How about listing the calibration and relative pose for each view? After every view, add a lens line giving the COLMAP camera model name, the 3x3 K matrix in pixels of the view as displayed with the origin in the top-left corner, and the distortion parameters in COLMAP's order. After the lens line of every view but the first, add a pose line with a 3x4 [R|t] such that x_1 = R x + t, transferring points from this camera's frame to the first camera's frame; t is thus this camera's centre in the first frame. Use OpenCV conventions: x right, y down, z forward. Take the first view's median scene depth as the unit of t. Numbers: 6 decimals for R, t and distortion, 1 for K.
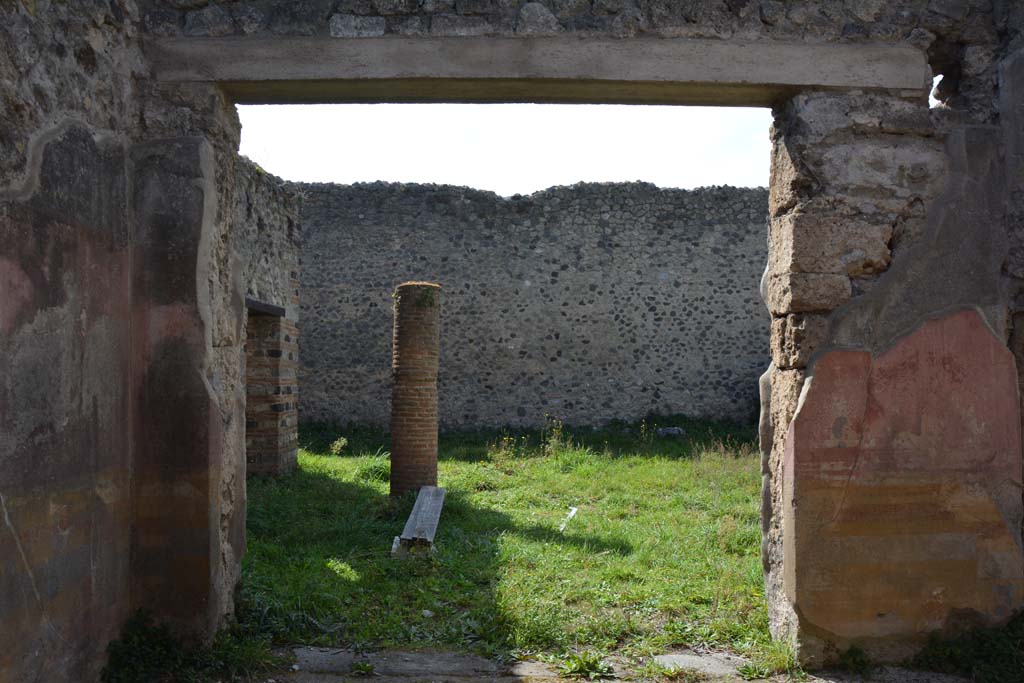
lens RADIAL K [[838.1, 0, 499.9], [0, 838.1, 338.1], [0, 0, 1]] dist [-0.159994, 0.113968]
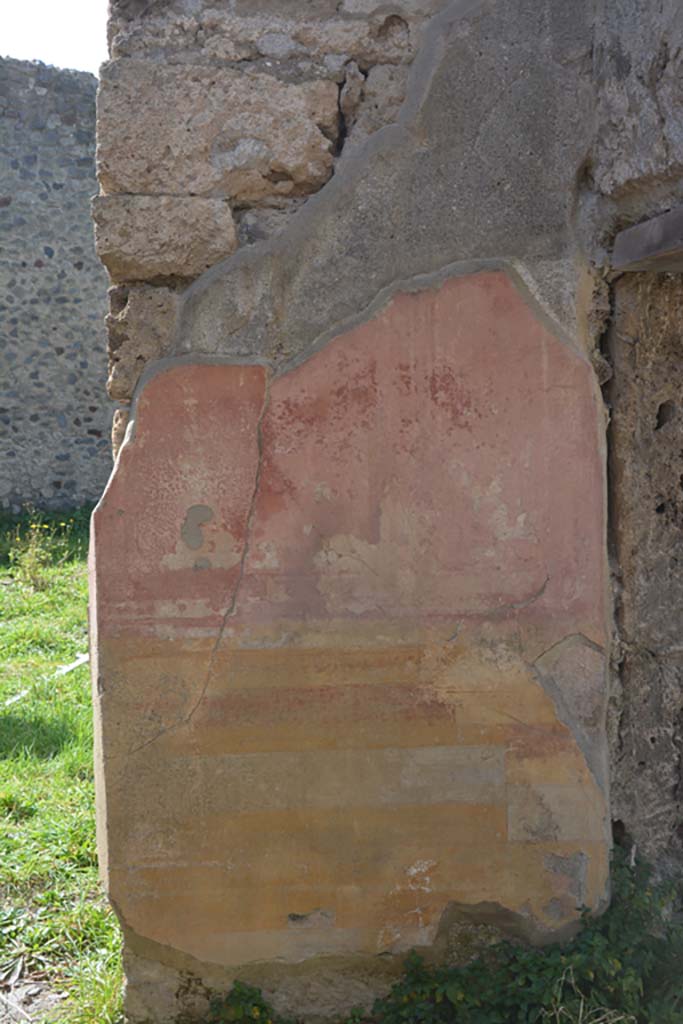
lens RADIAL K [[1364.7, 0, 349.1], [0, 1364.7, 515.0], [0, 0, 1]] dist [0.137188, 0.000000]
pose [[0.999490, -0.017674, 0.026583, 0.474141], [0.014270, 0.992283, 0.123172, 0.005494], [-0.028555, -0.122730, 0.992029, 0.206435]]
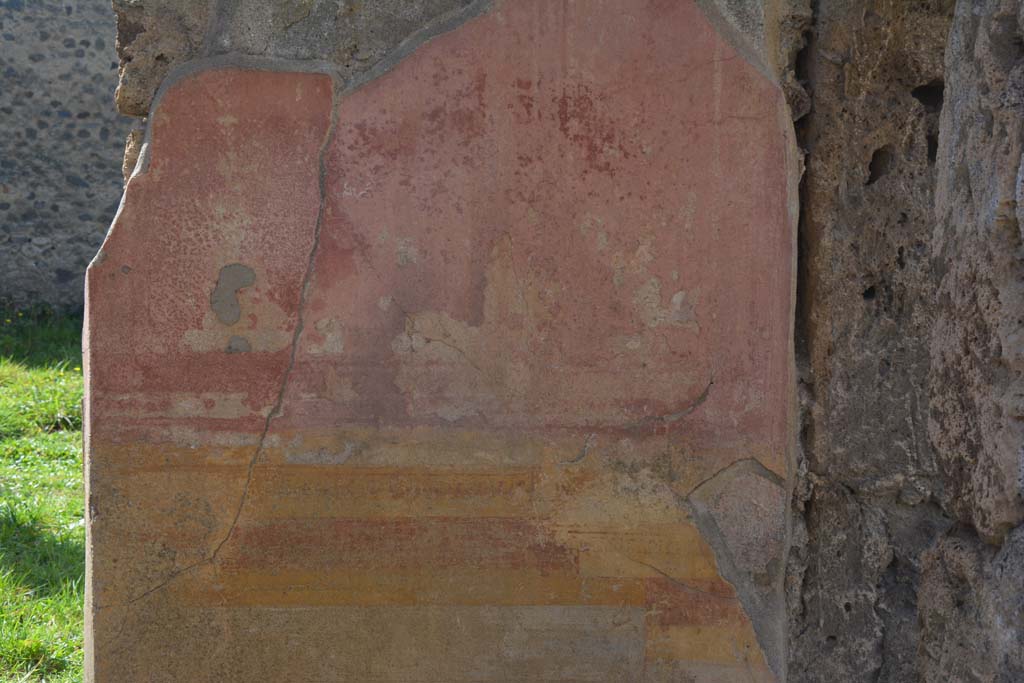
lens RADIAL K [[1474.7, 0, 507.9], [0, 1474.7, 344.4], [0, 0, 1]] dist [0.182212, 0.000000]
pose [[0.999699, 0.016579, 0.018107, 0.511577], [-0.018773, 0.991520, 0.128591, 0.046368], [-0.015821, -0.128893, 0.991532, 0.365687]]
